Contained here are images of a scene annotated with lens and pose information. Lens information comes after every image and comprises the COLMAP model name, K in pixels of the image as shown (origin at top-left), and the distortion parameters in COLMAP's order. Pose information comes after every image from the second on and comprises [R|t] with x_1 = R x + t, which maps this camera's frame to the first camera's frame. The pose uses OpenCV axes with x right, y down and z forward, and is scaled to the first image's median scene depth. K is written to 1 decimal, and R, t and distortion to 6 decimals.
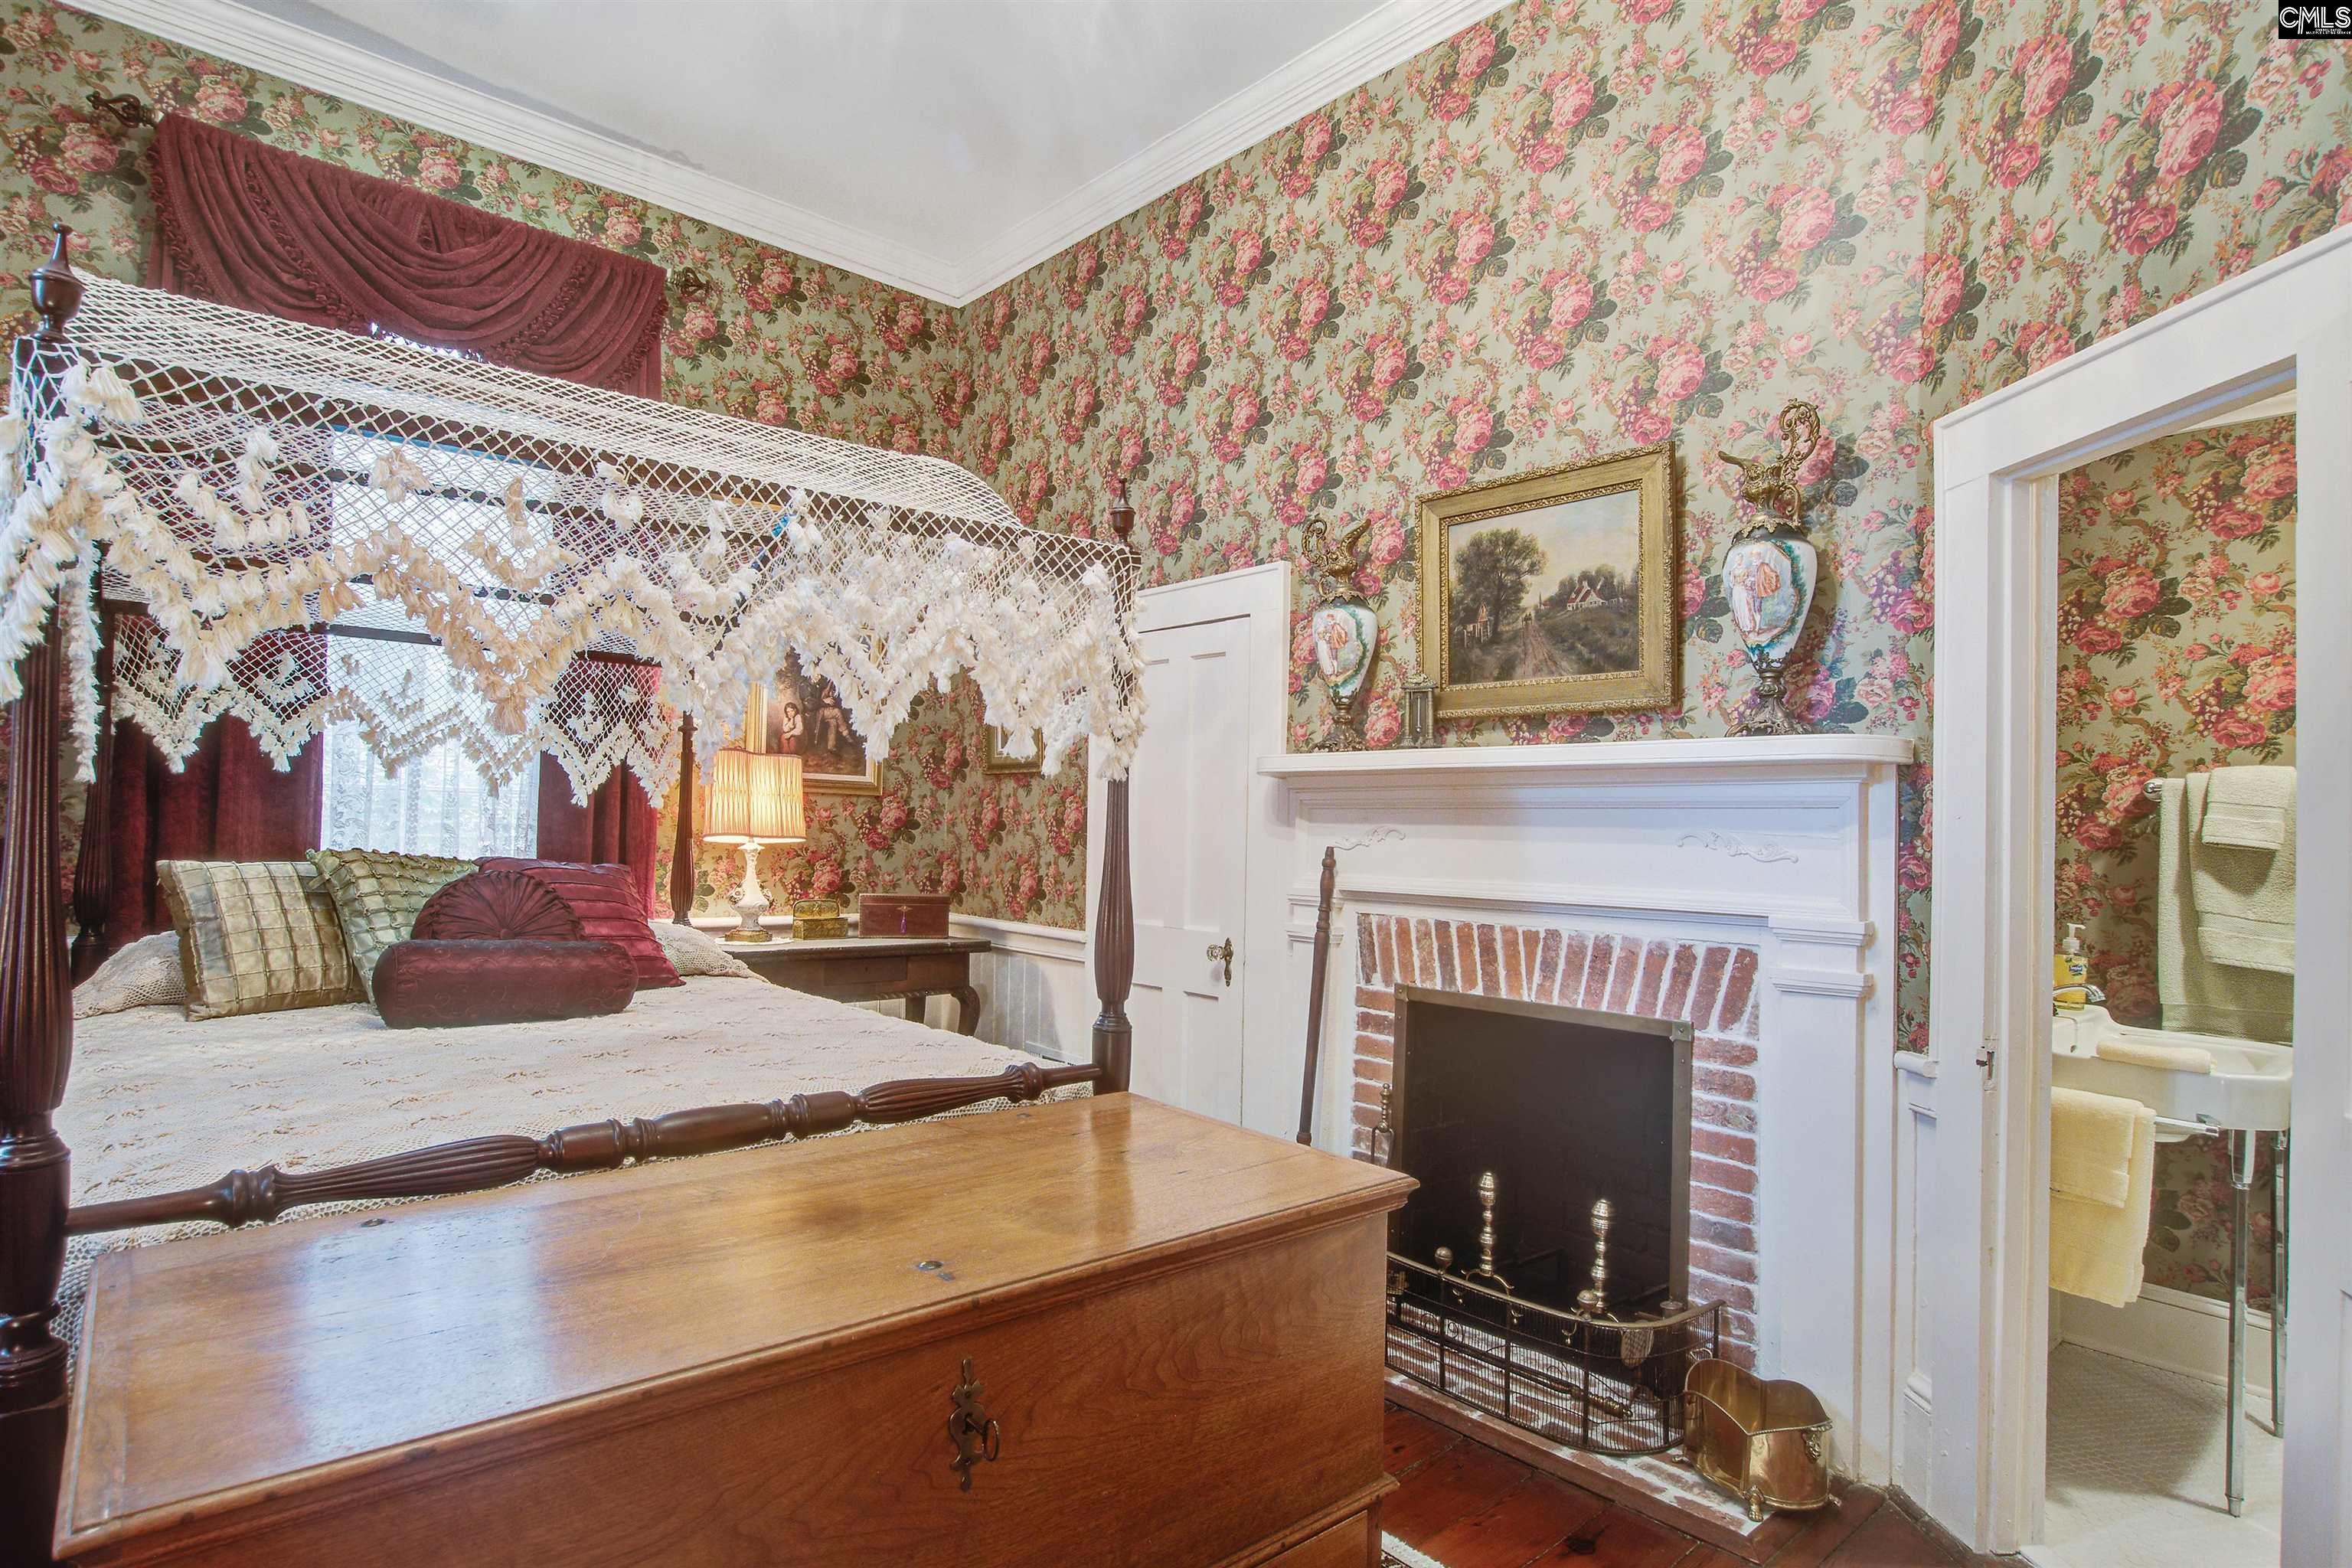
lens RADIAL K [[1217.6, 0, 1185.2], [0, 1217.6, 777.7], [0, 0, 1]] dist [-0.021893, 0.004077]
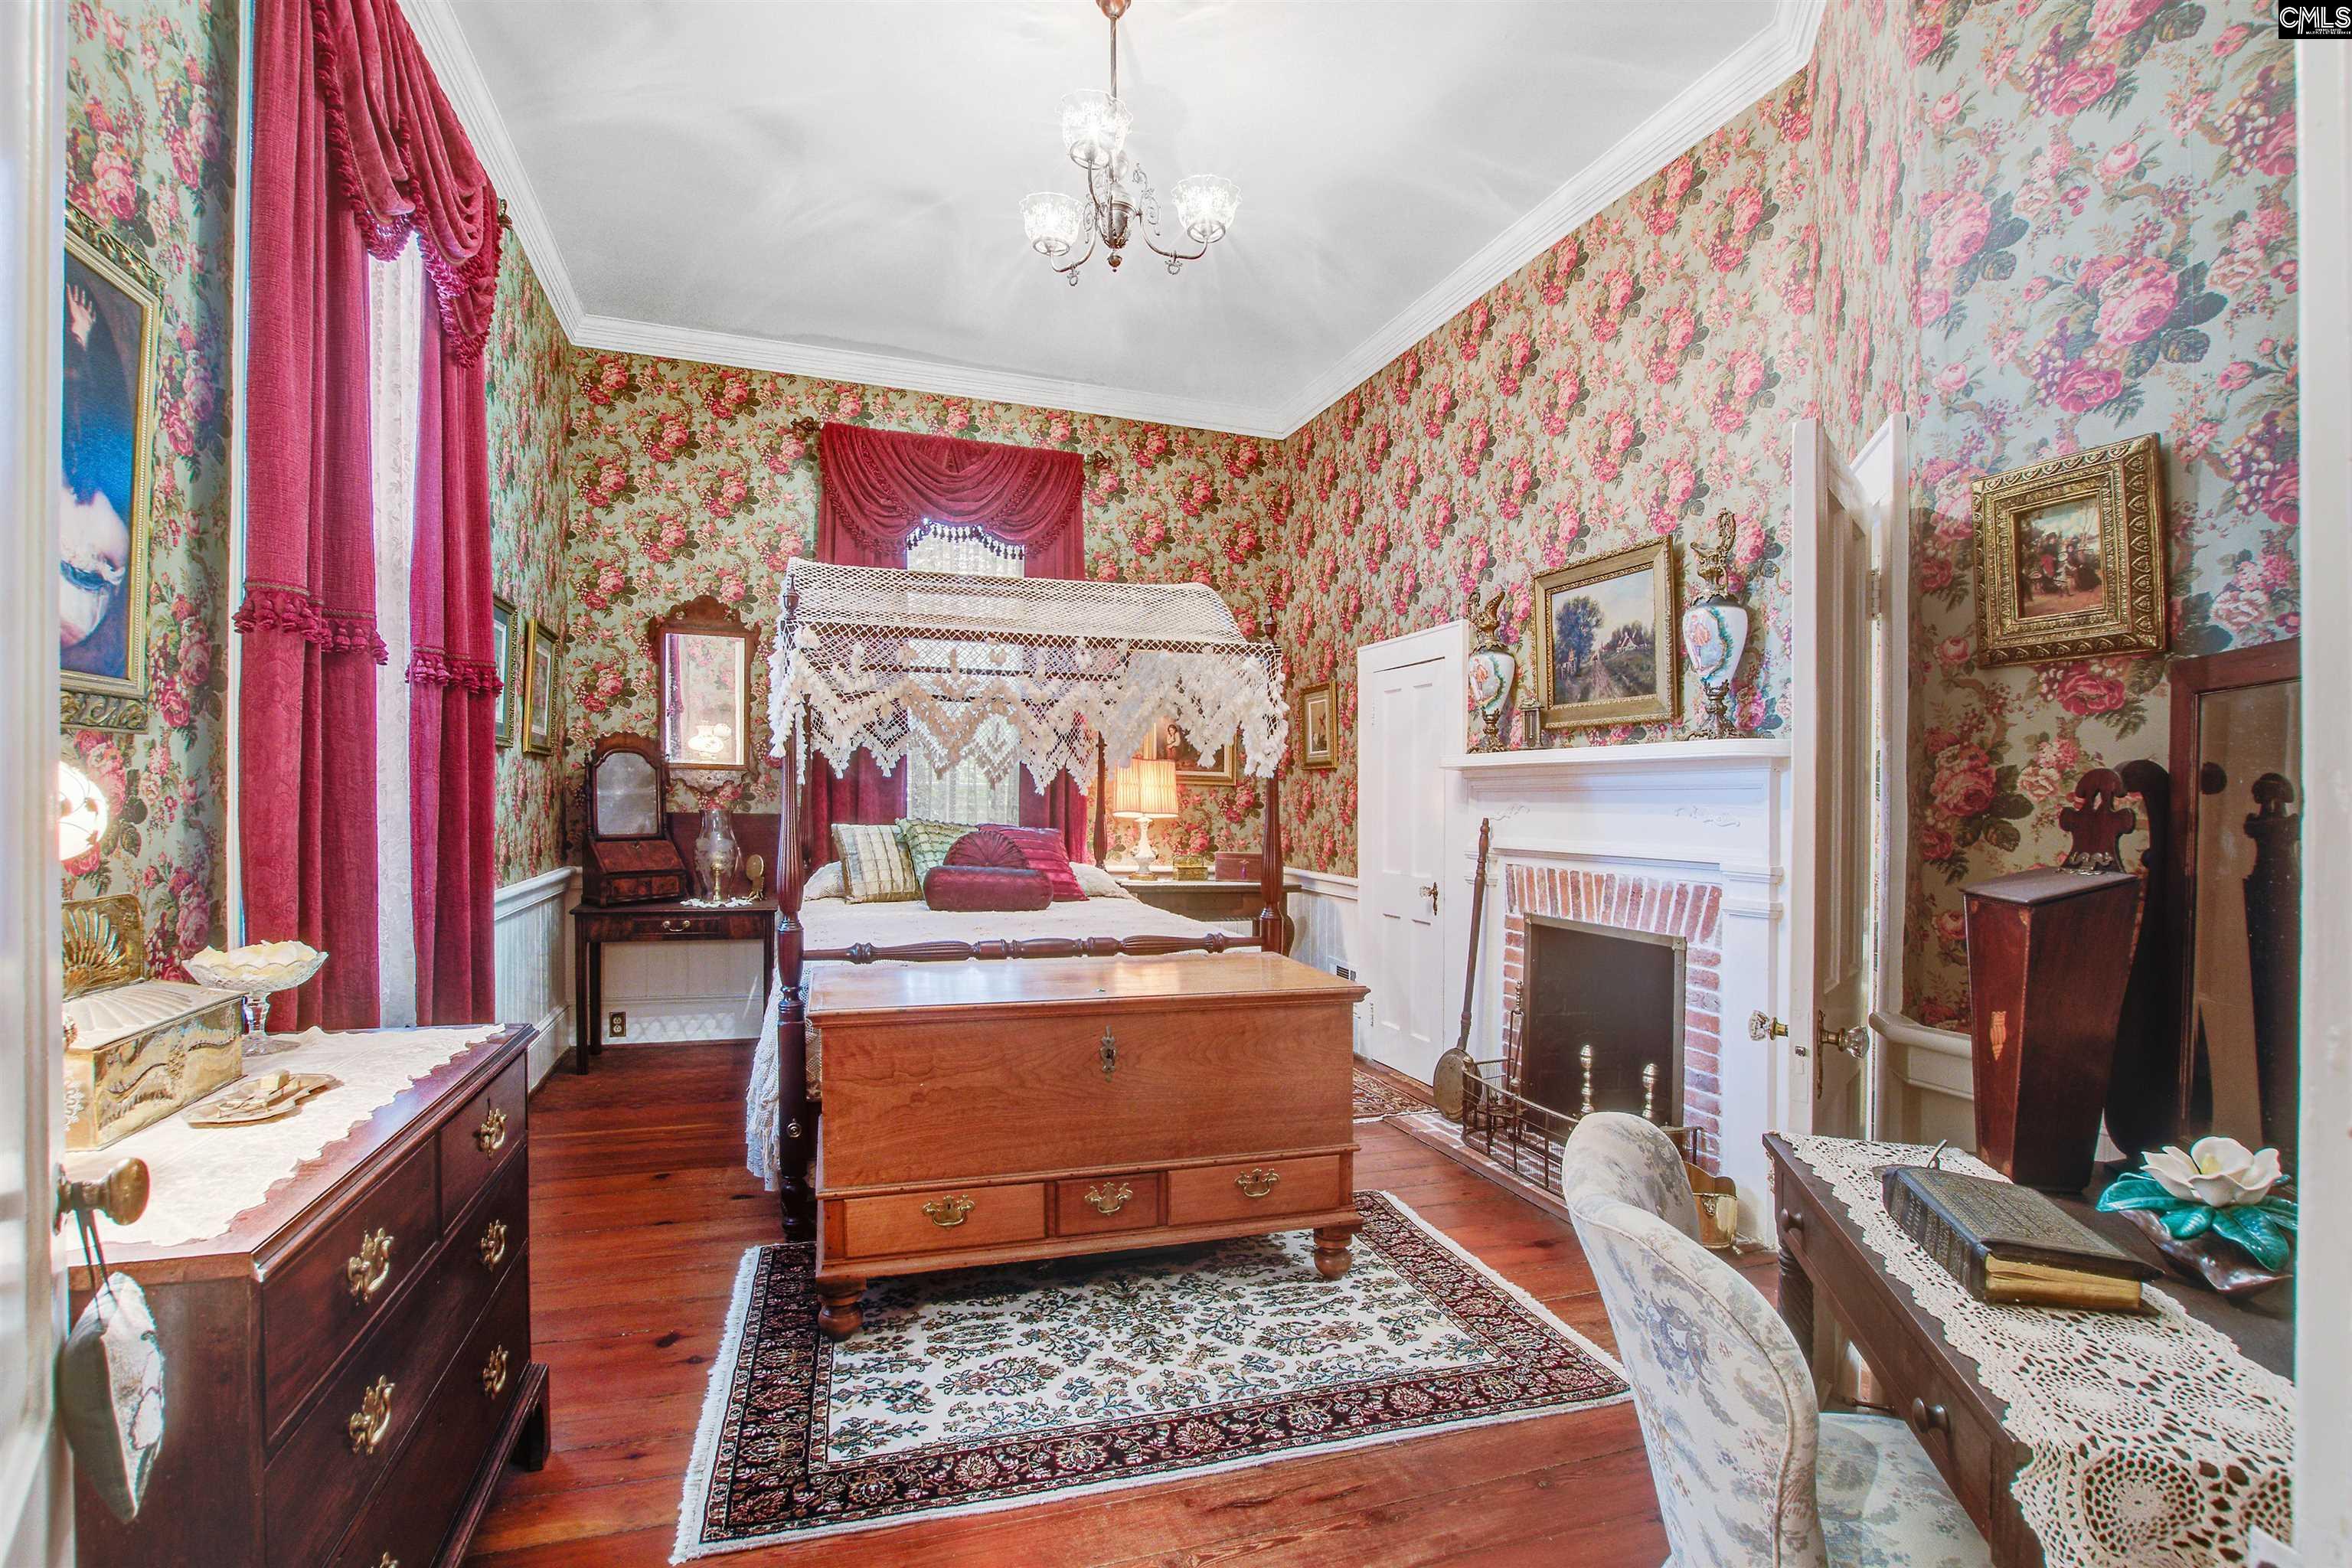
lens RADIAL K [[1061.5, 0, 1179.6], [0, 1061.5, 795.6], [0, 0, 1]] dist [-0.025885, 0.000030]
pose [[0.923352, -0.007575, -0.383880, 0.273644], [0.017716, 0.999581, 0.022890, -0.005511], [0.383546, -0.027937, 0.923099, -0.309949]]
